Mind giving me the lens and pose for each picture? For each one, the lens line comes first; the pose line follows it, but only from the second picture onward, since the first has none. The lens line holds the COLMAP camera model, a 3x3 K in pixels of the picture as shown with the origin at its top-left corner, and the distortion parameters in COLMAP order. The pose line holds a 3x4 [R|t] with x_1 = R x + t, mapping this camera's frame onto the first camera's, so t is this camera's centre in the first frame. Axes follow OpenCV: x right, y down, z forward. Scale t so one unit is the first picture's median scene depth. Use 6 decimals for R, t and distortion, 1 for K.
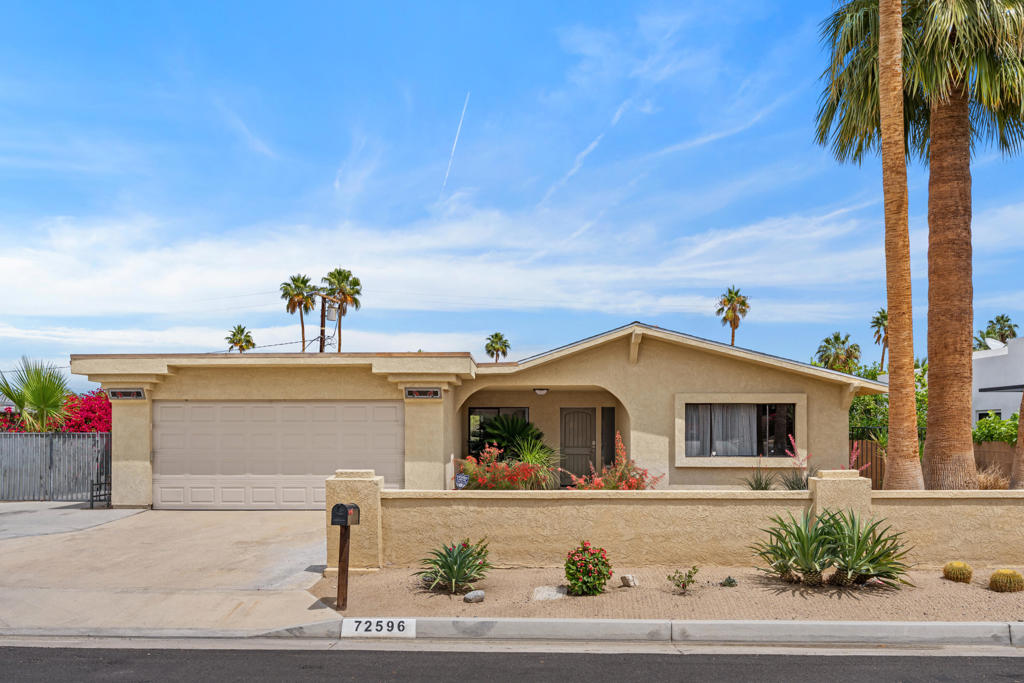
lens RADIAL K [[948.3, 0, 496.3], [0, 948.3, 384.2], [0, 0, 1]] dist [0.001022, 0.000000]
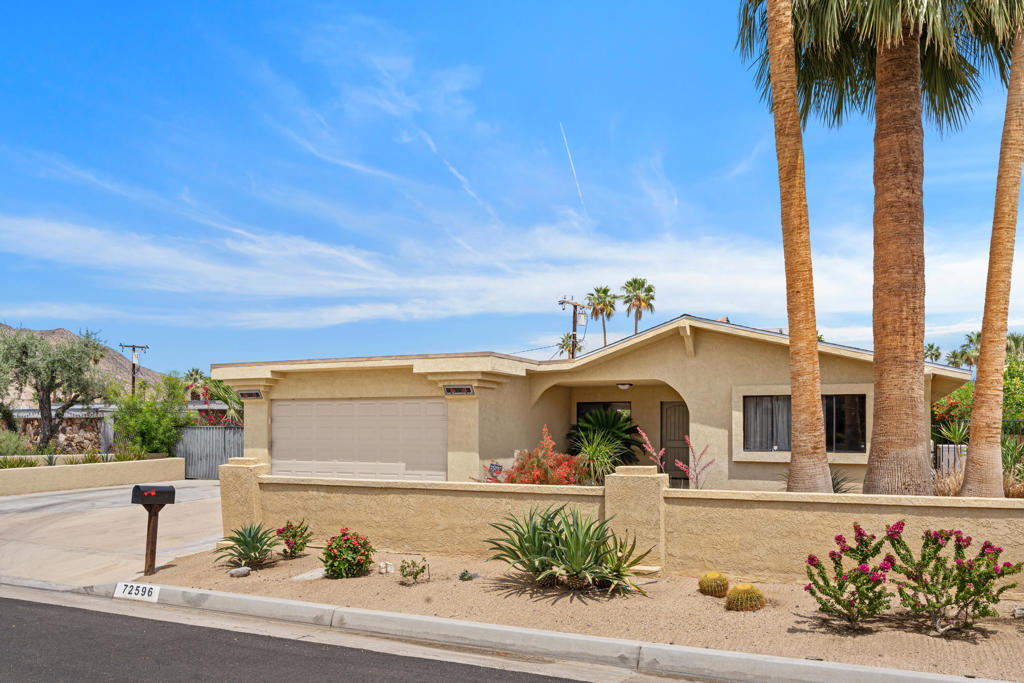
lens RADIAL K [[851.7, 0, 496.2], [0, 851.7, 383.3], [0, 0, 1]] dist [0.005398, -0.003017]
pose [[0.911330, -0.020038, -0.411189, 0.369662], [0.020330, 0.999787, -0.003665, 0.006062], [0.411175, -0.005020, 0.911543, 0.114280]]
